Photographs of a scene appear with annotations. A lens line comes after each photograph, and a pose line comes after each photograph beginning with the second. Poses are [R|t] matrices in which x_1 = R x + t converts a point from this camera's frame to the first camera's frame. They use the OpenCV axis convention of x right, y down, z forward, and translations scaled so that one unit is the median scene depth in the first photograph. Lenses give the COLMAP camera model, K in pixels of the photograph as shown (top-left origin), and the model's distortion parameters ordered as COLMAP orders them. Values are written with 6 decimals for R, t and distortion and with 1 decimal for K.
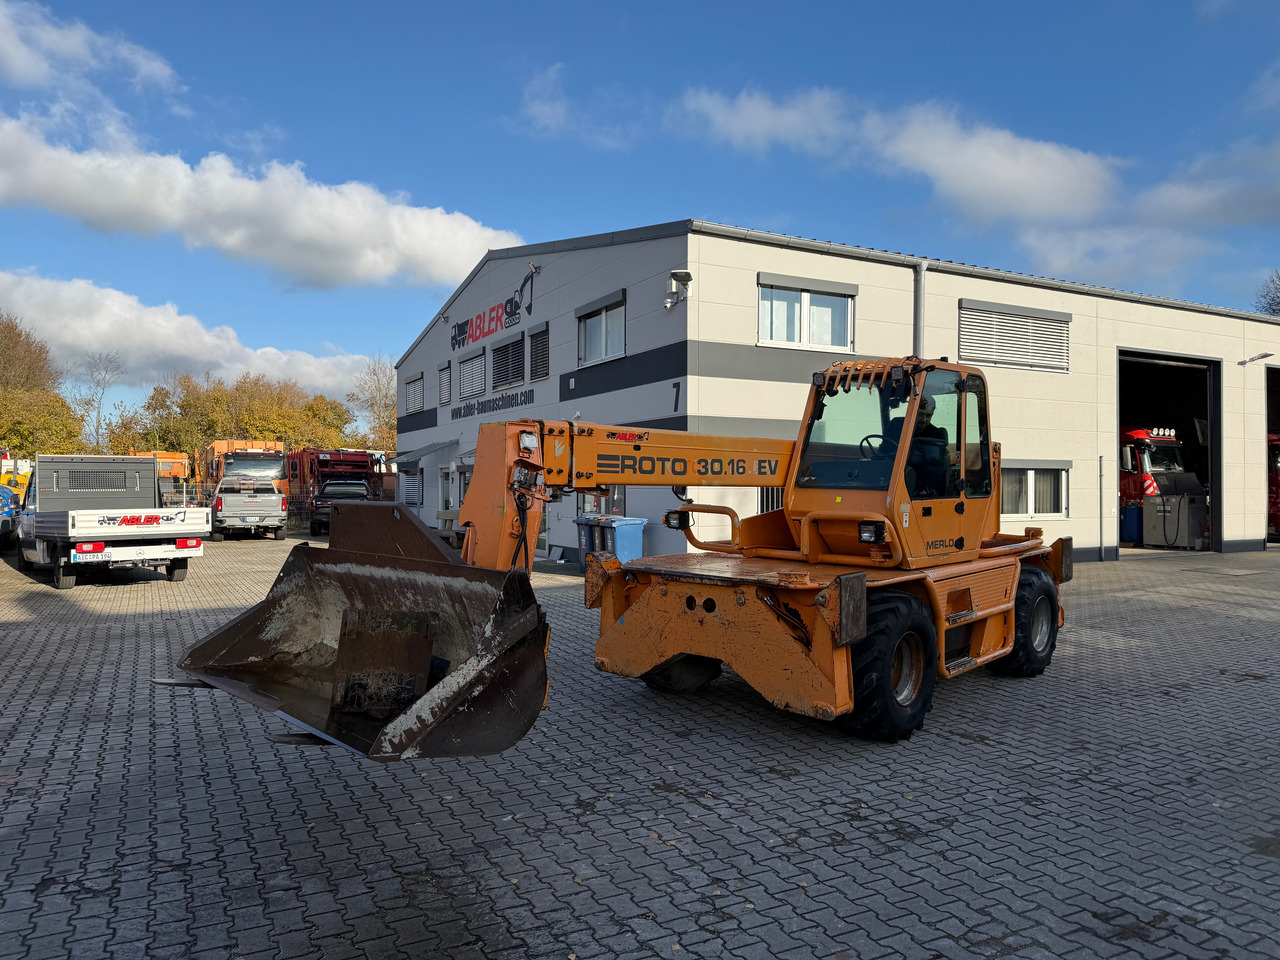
lens RADIAL K [[879.2, 0, 647.2], [0, 879.2, 476.8], [0, 0, 1]] dist [0.082905, -0.085532]
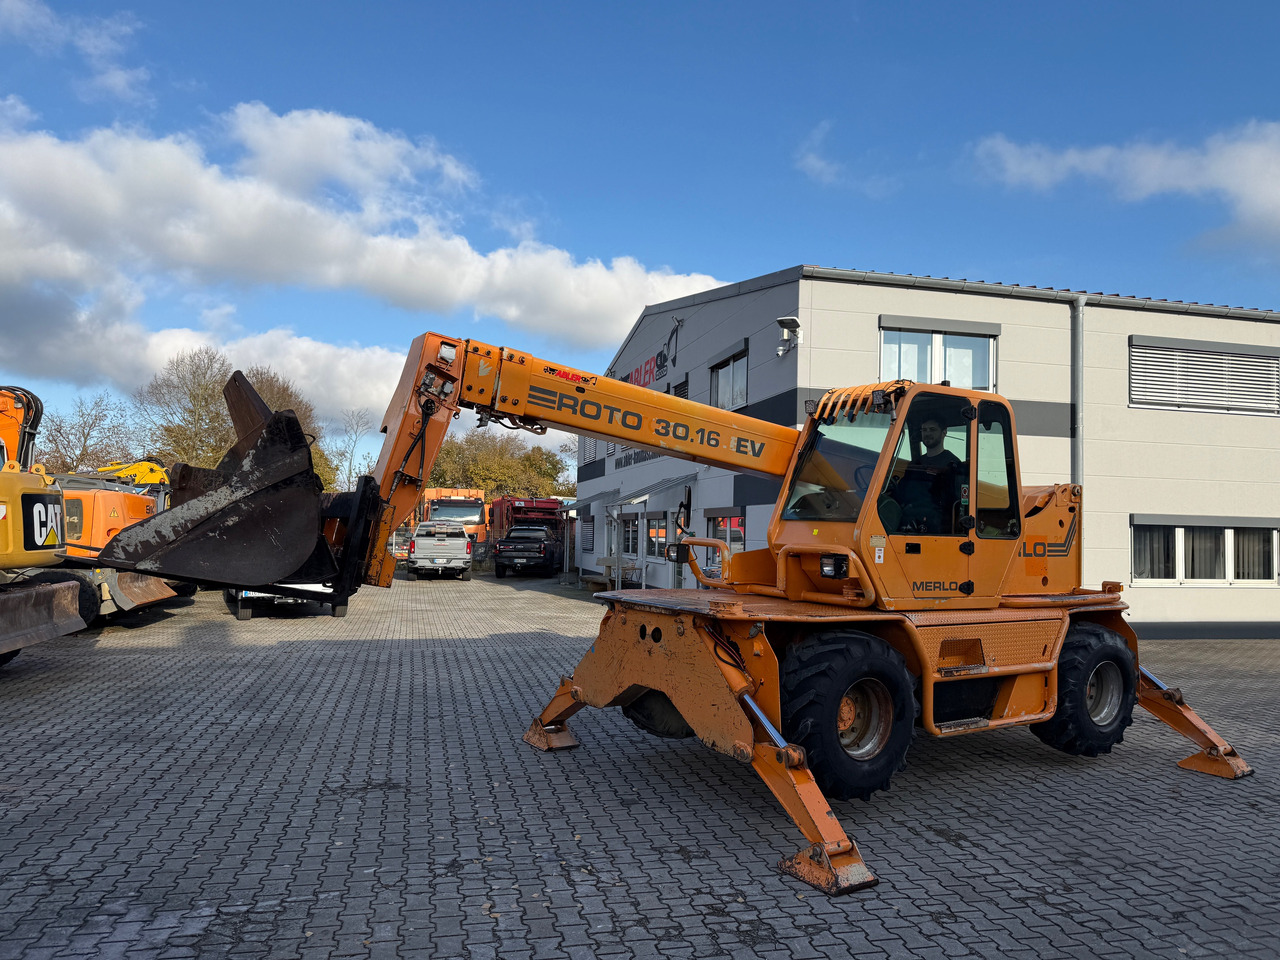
lens RADIAL K [[884.1, 0, 640.3], [0, 884.1, 485.0], [0, 0, 1]] dist [0.045301, -0.034007]
pose [[0.968546, 0.004819, -0.248788, 0.328317], [-0.016098, 0.998931, -0.043323, -0.012217], [0.248313, 0.045965, 0.967589, 0.063873]]
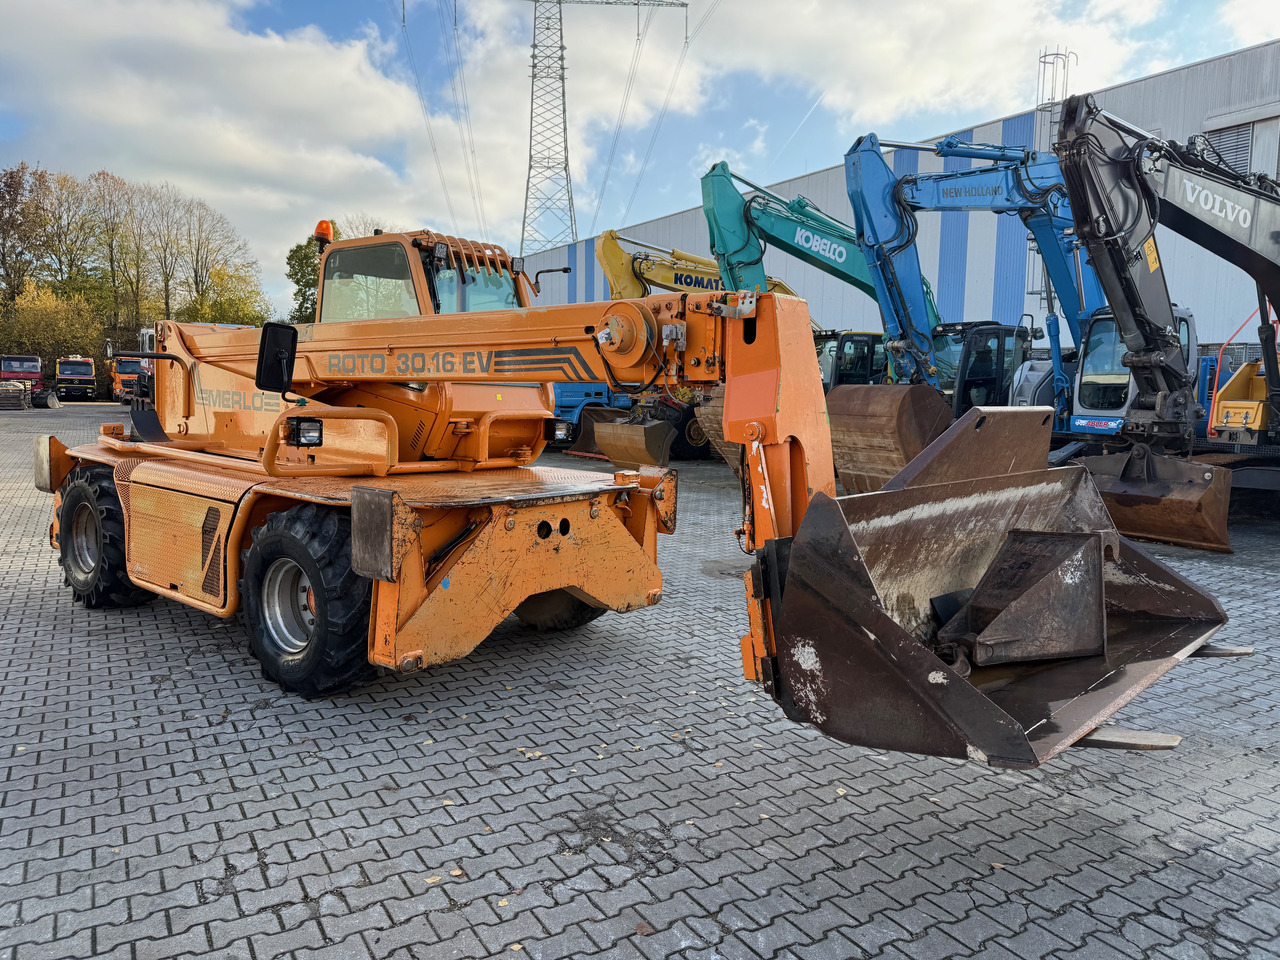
lens RADIAL K [[880.5, 0, 640.0], [0, 880.5, 480.0], [0, 0, 1]] dist [0.063100, -0.046501]
pose [[-0.033035, -0.109755, 0.993410, -0.856626], [-0.027352, 0.993679, 0.108875, 0.009216], [-0.999080, -0.023575, -0.035828, 1.080581]]
